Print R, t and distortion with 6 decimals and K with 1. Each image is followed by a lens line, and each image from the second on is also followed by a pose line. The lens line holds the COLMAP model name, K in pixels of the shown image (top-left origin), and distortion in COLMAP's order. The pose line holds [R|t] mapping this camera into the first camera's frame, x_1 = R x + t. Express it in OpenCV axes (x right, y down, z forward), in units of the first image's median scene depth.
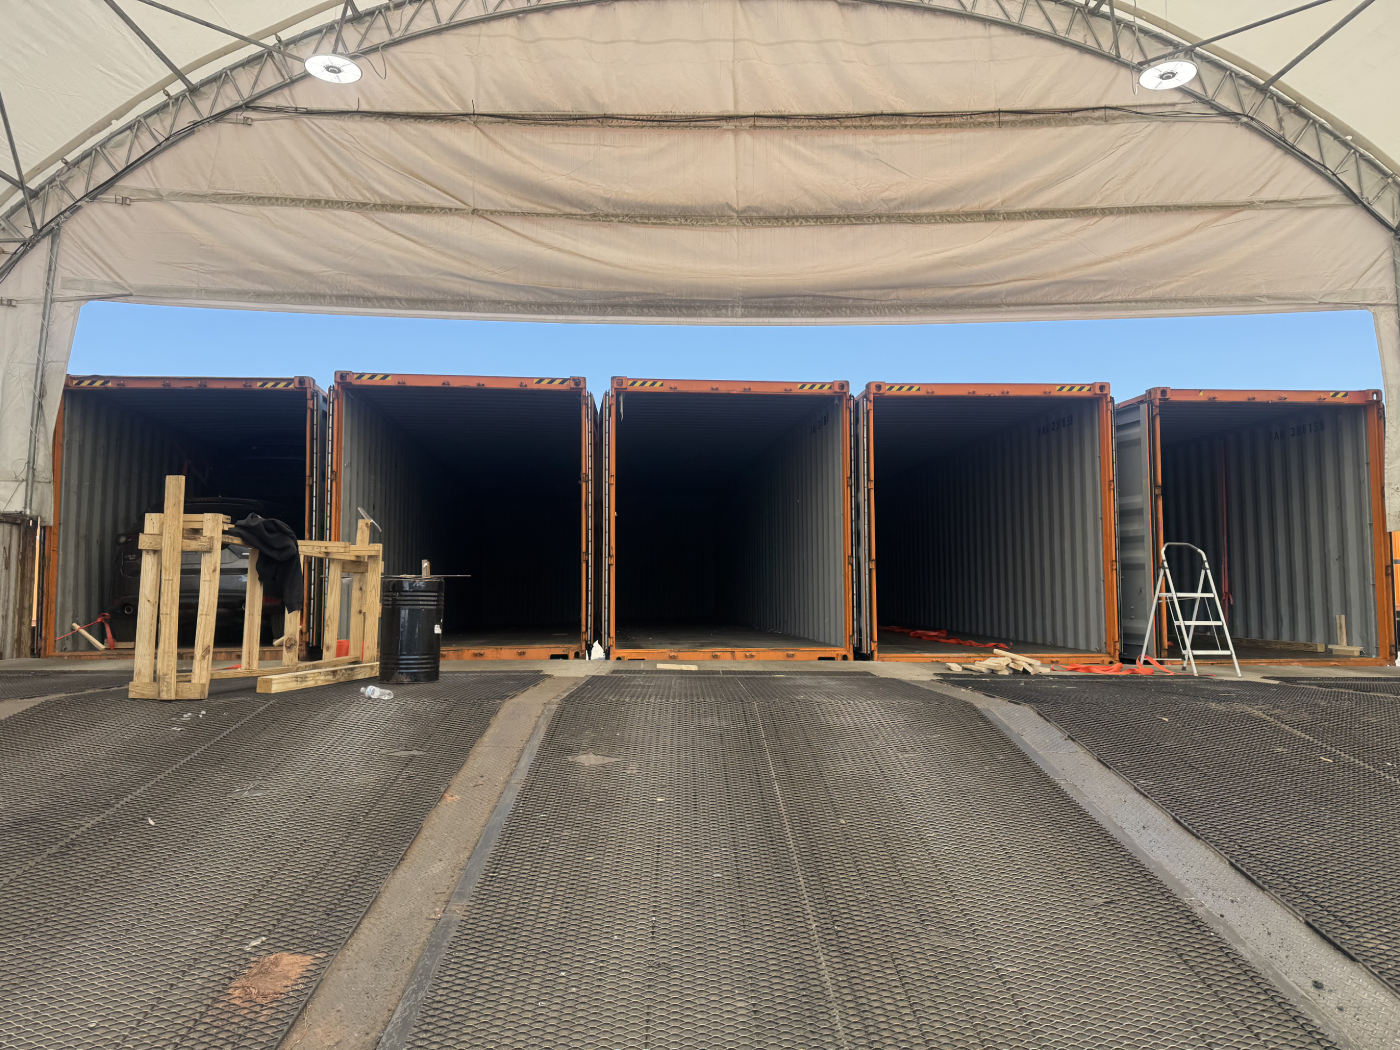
lens RADIAL K [[995.2, 0, 693.3], [0, 995.2, 515.4], [0, 0, 1]] dist [0.001719, -0.010464]
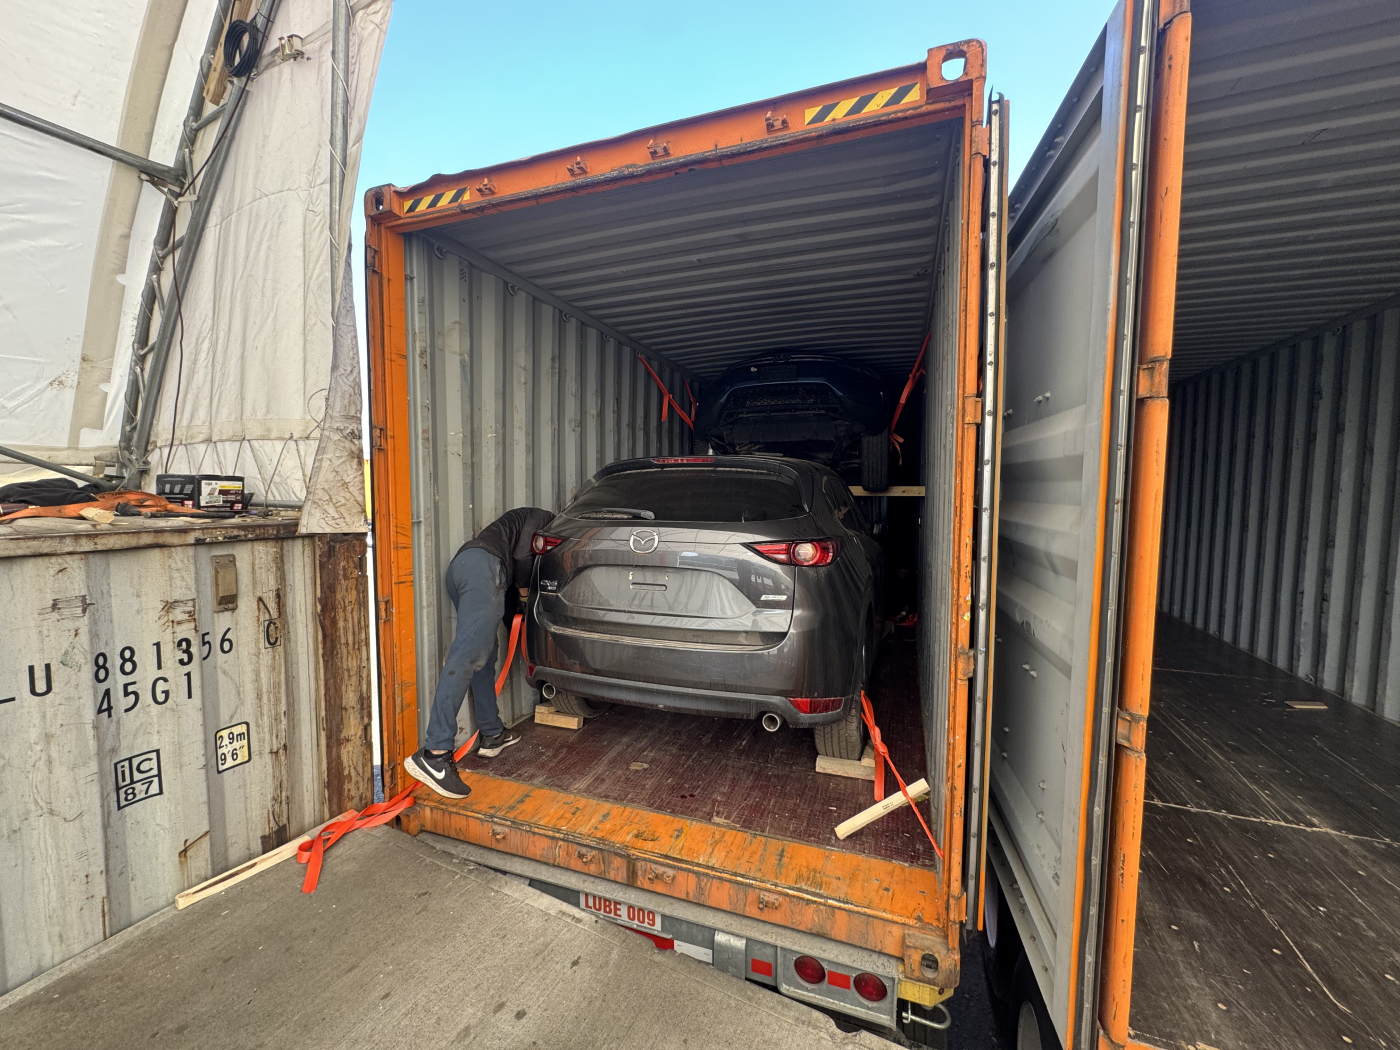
lens RADIAL K [[563.9, 0, 698.5], [0, 563.9, 522.9], [0, 0, 1]] dist [-0.001706, 0.000300]
pose [[0.891980, 0.038689, -0.450416, -0.389440], [0.027701, 0.989781, 0.139876, -0.026254], [0.451226, -0.137244, 0.881793, 0.820059]]
